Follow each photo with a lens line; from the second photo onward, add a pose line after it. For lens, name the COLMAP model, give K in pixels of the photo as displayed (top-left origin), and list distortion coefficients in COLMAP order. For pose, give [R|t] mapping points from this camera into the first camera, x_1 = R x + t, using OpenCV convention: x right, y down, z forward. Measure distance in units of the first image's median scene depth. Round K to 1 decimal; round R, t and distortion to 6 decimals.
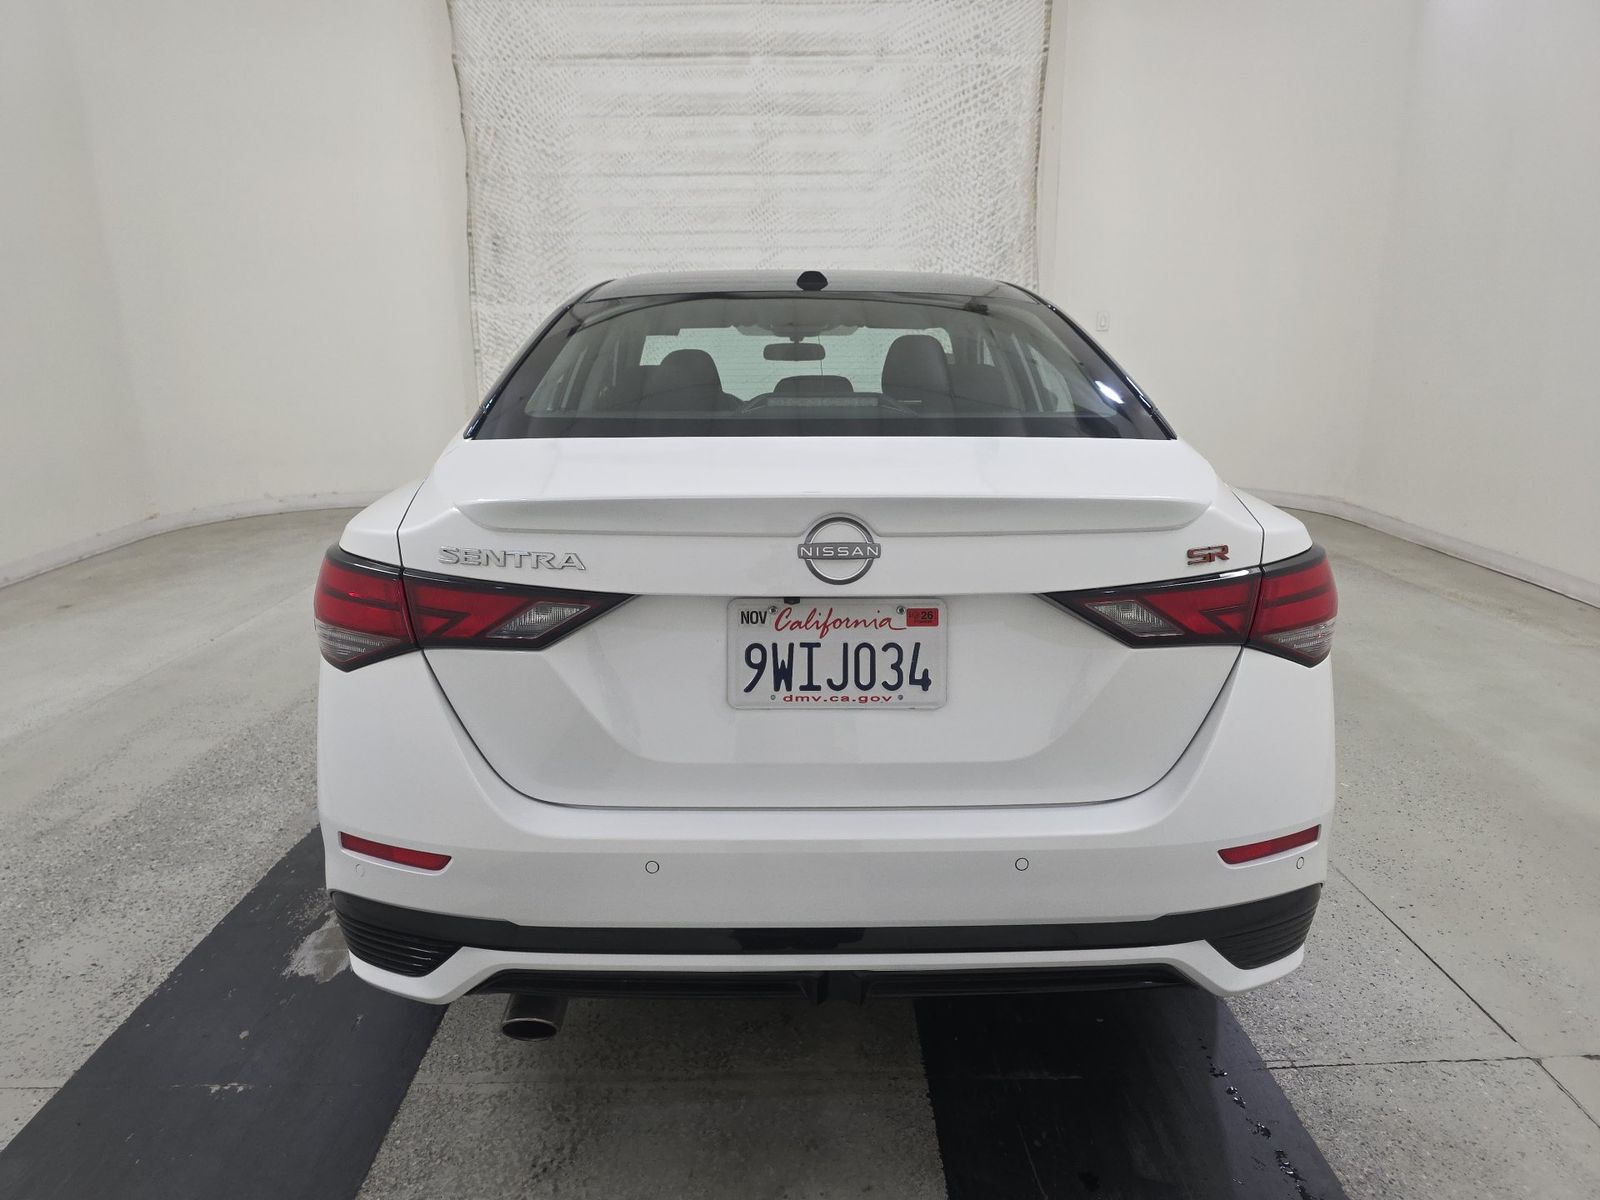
lens RADIAL K [[1070.2, 0, 799.8], [0, 1070.2, 605.1], [0, 0, 1]] dist [0.016343, -0.015102]
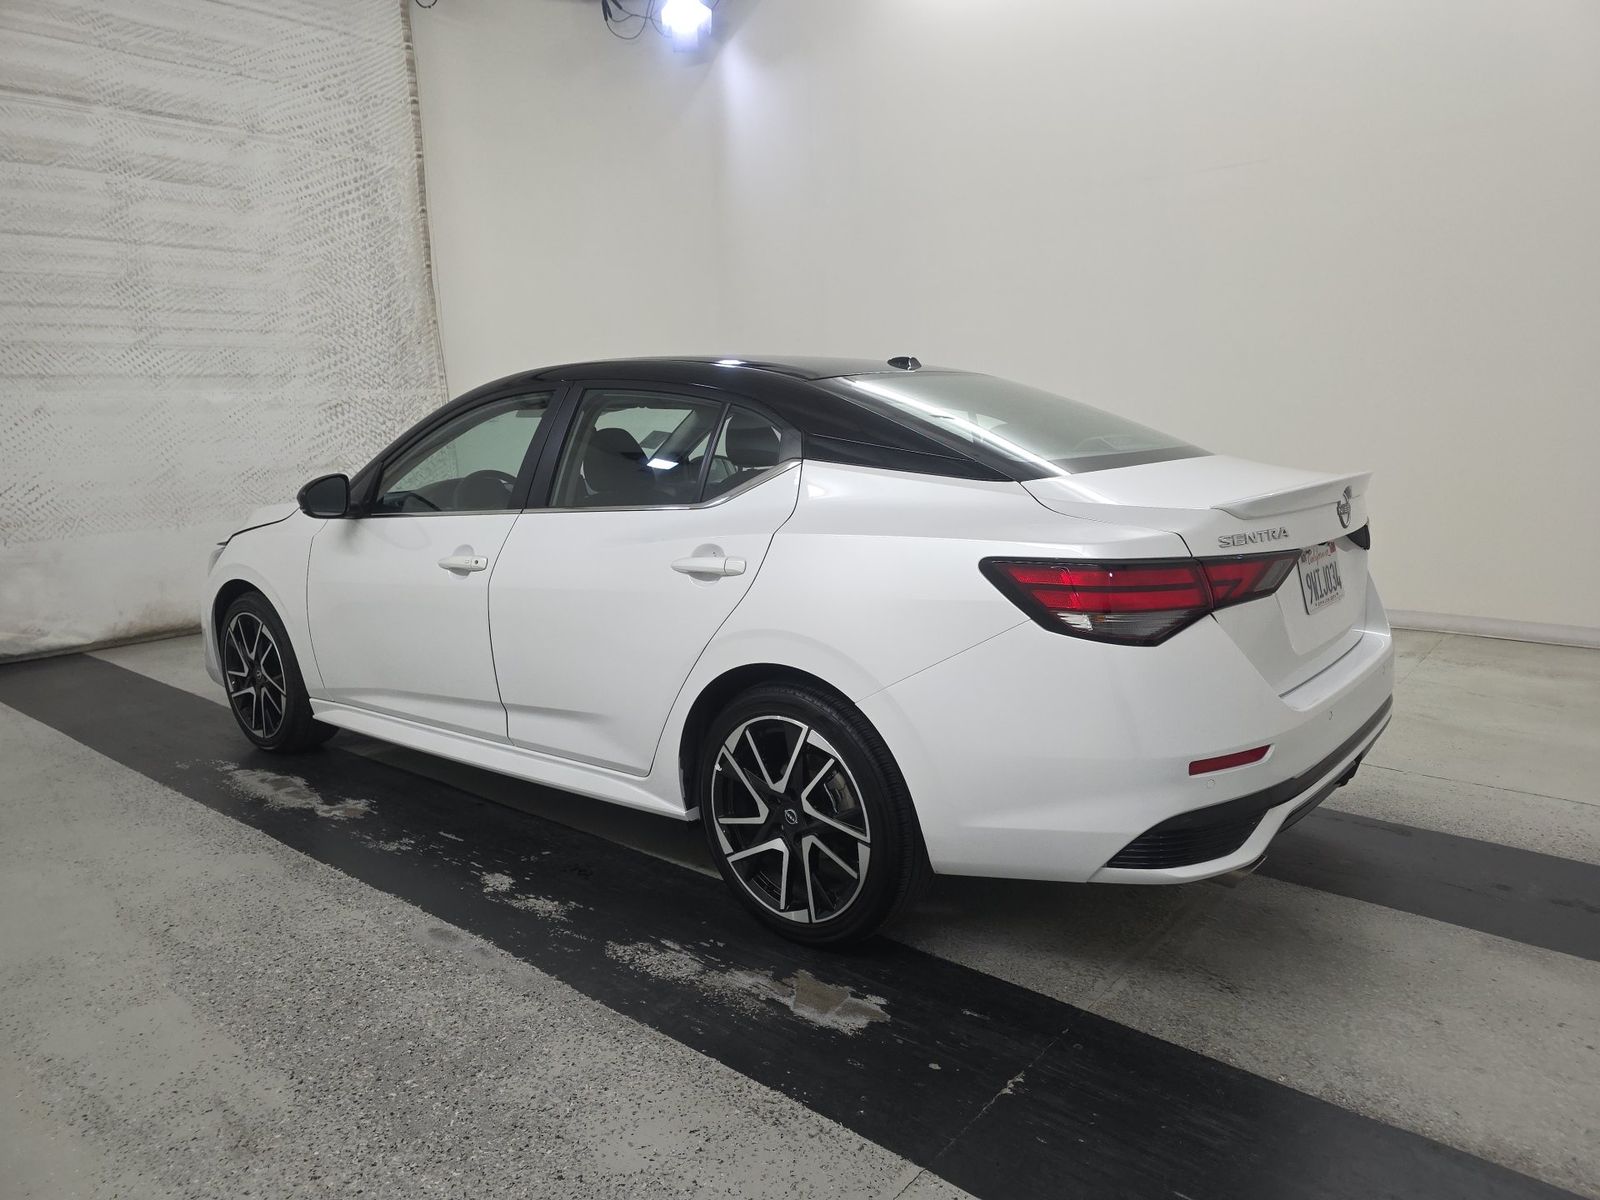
lens RADIAL K [[1070.2, 0, 802.3], [0, 1070.2, 597.9], [0, 0, 1]] dist [0.016343, -0.015102]
pose [[0.650308, -0.141662, 0.746346, -0.364645], [0.209885, 0.977722, 0.002701, -0.019441], [-0.730102, 0.154890, 0.665553, 0.094529]]
